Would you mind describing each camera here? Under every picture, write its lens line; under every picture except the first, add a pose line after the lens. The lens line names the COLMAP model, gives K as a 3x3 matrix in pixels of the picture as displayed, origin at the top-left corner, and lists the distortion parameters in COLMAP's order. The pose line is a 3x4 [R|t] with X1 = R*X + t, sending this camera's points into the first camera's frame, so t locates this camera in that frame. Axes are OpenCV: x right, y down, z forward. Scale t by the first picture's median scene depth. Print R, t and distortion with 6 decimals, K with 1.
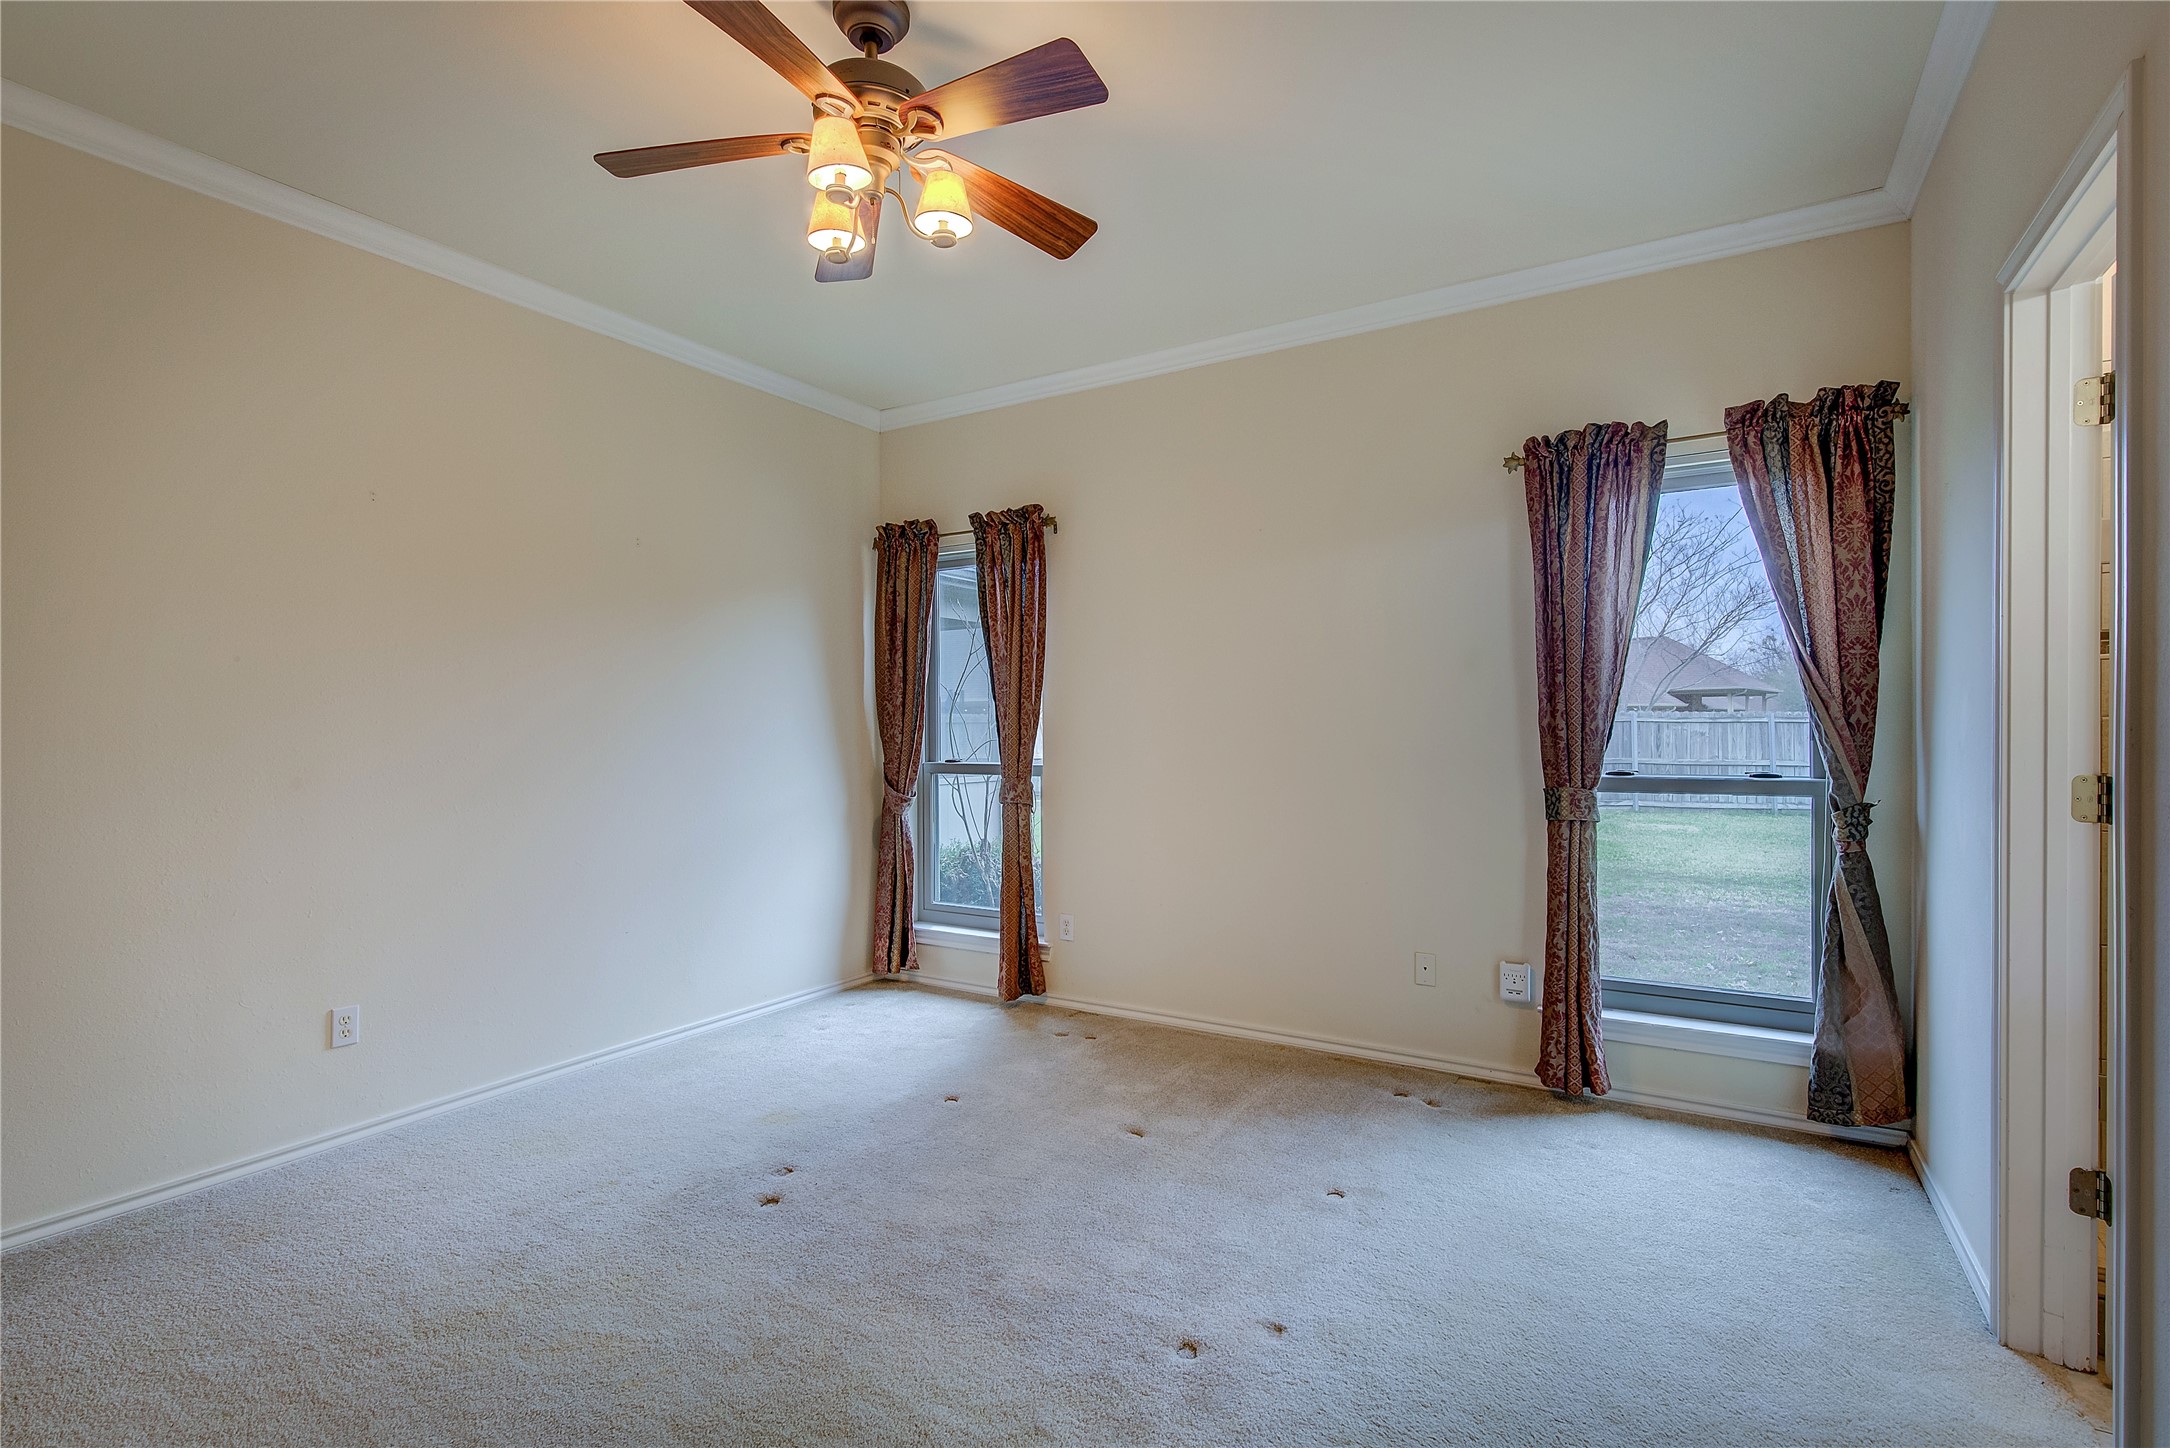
lens RADIAL K [[998.3, 0, 1076.5], [0, 998.3, 731.3], [0, 0, 1]] dist [-0.000622, 0.000994]
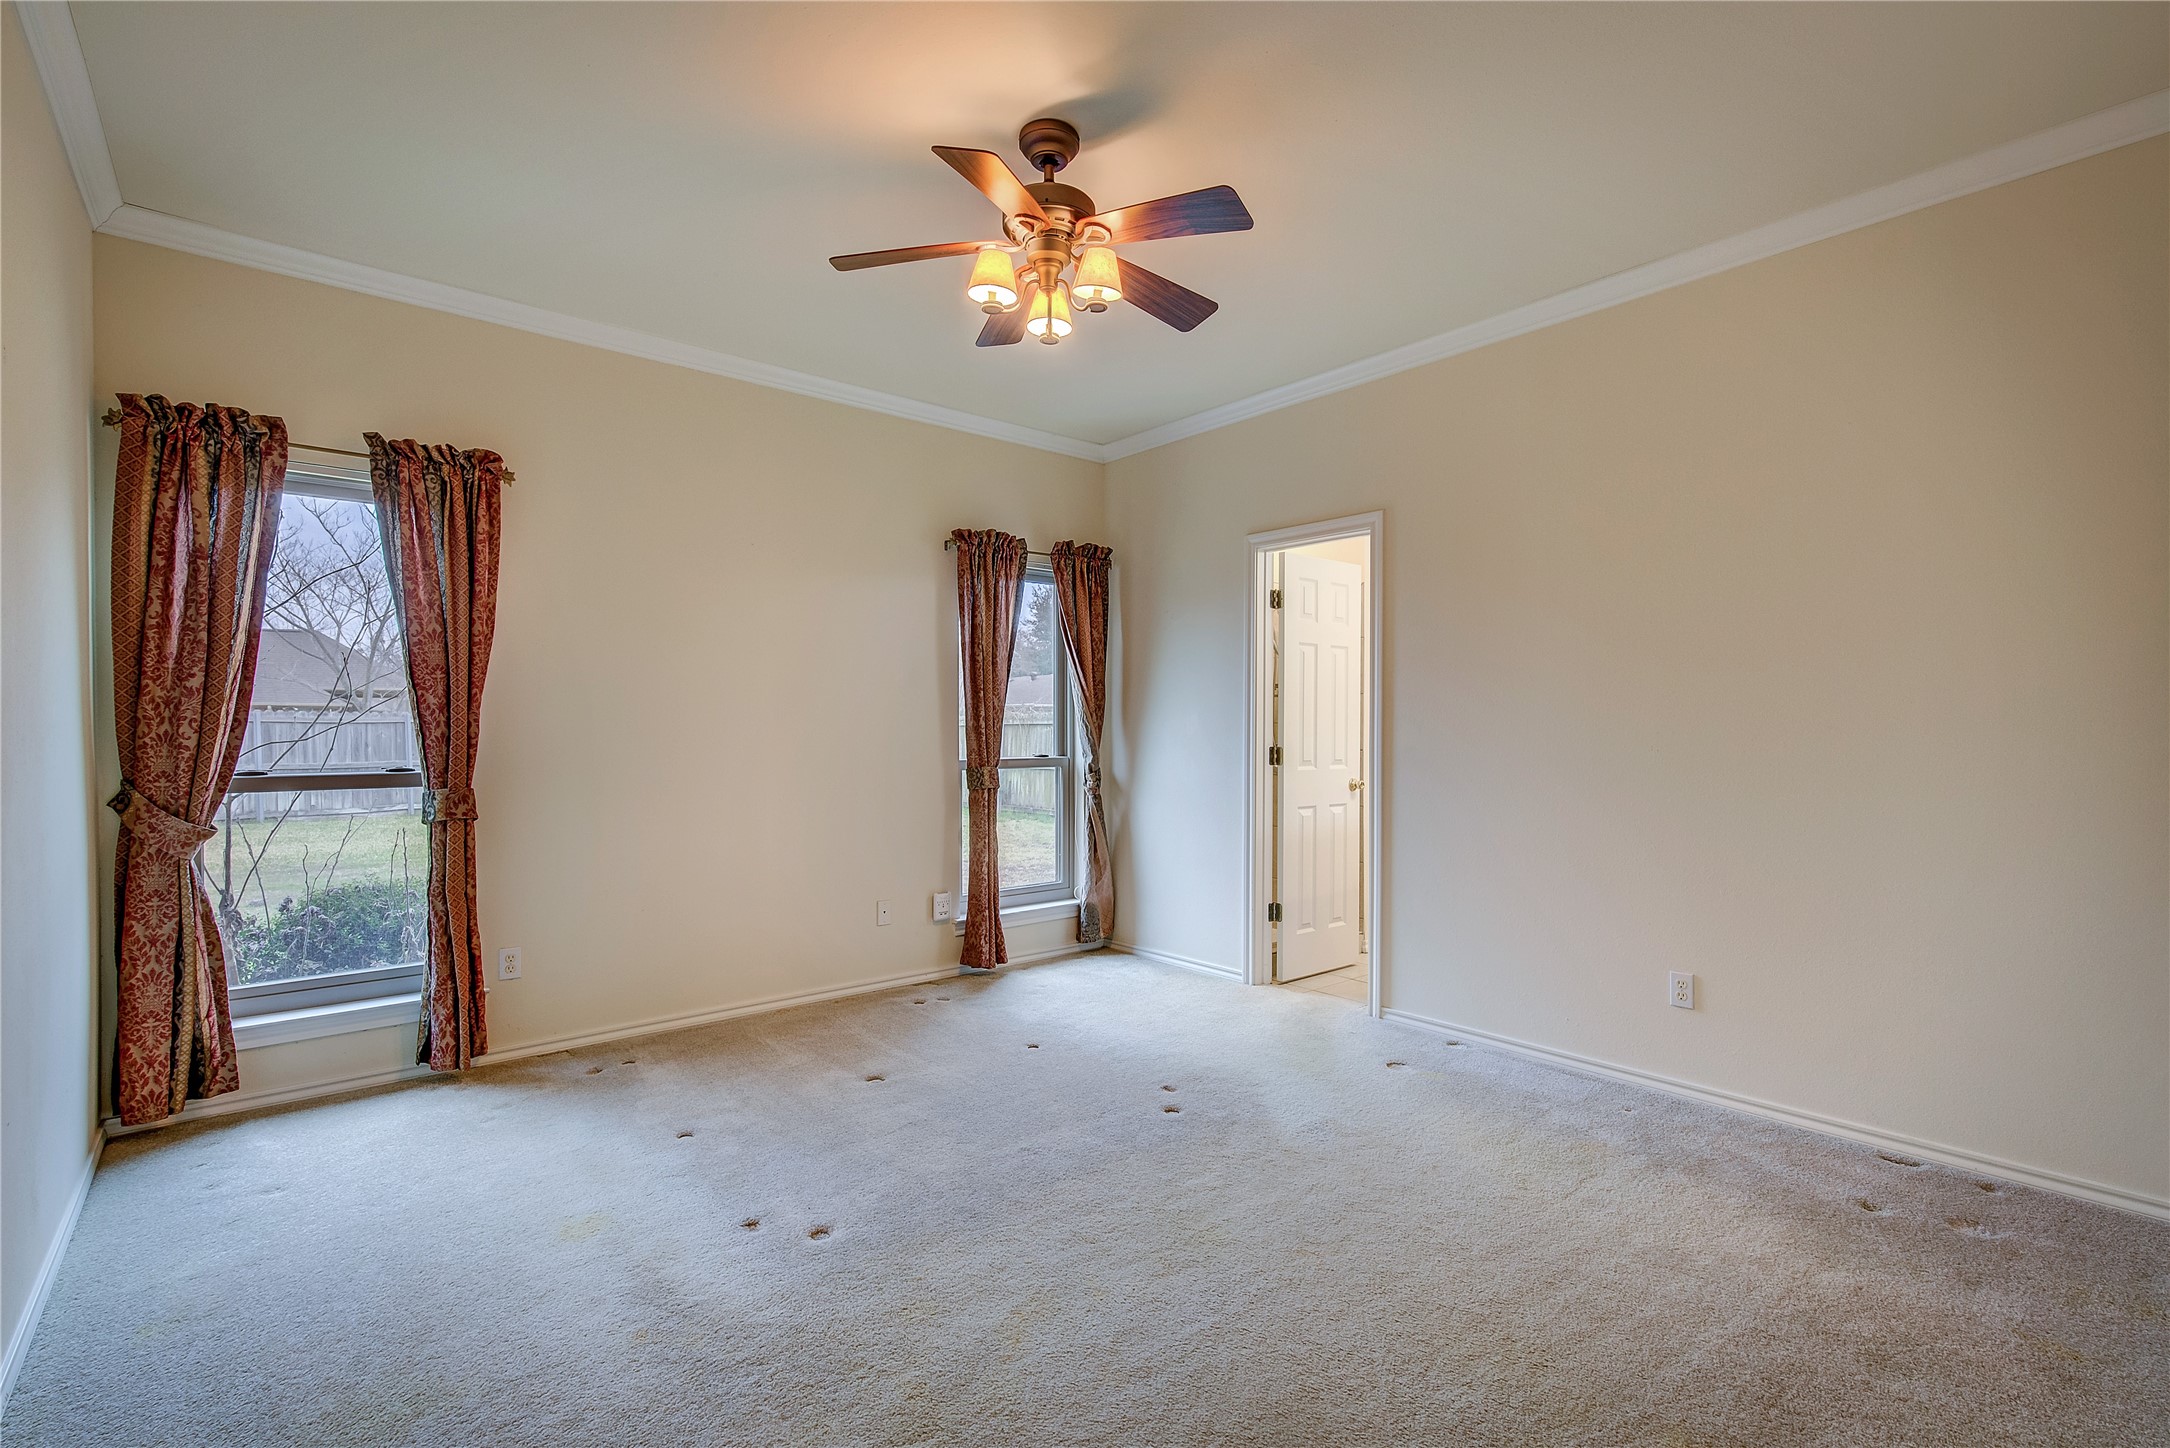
lens RADIAL K [[998.3, 0, 1073.0], [0, 998.3, 723.5], [0, 0, 1]] dist [-0.000622, 0.000994]
pose [[0.318841, 0.004968, 0.947795, -0.728105], [-0.003075, 0.999986, -0.004207, -0.003076], [-0.947803, -0.001573, 0.318852, 0.318311]]
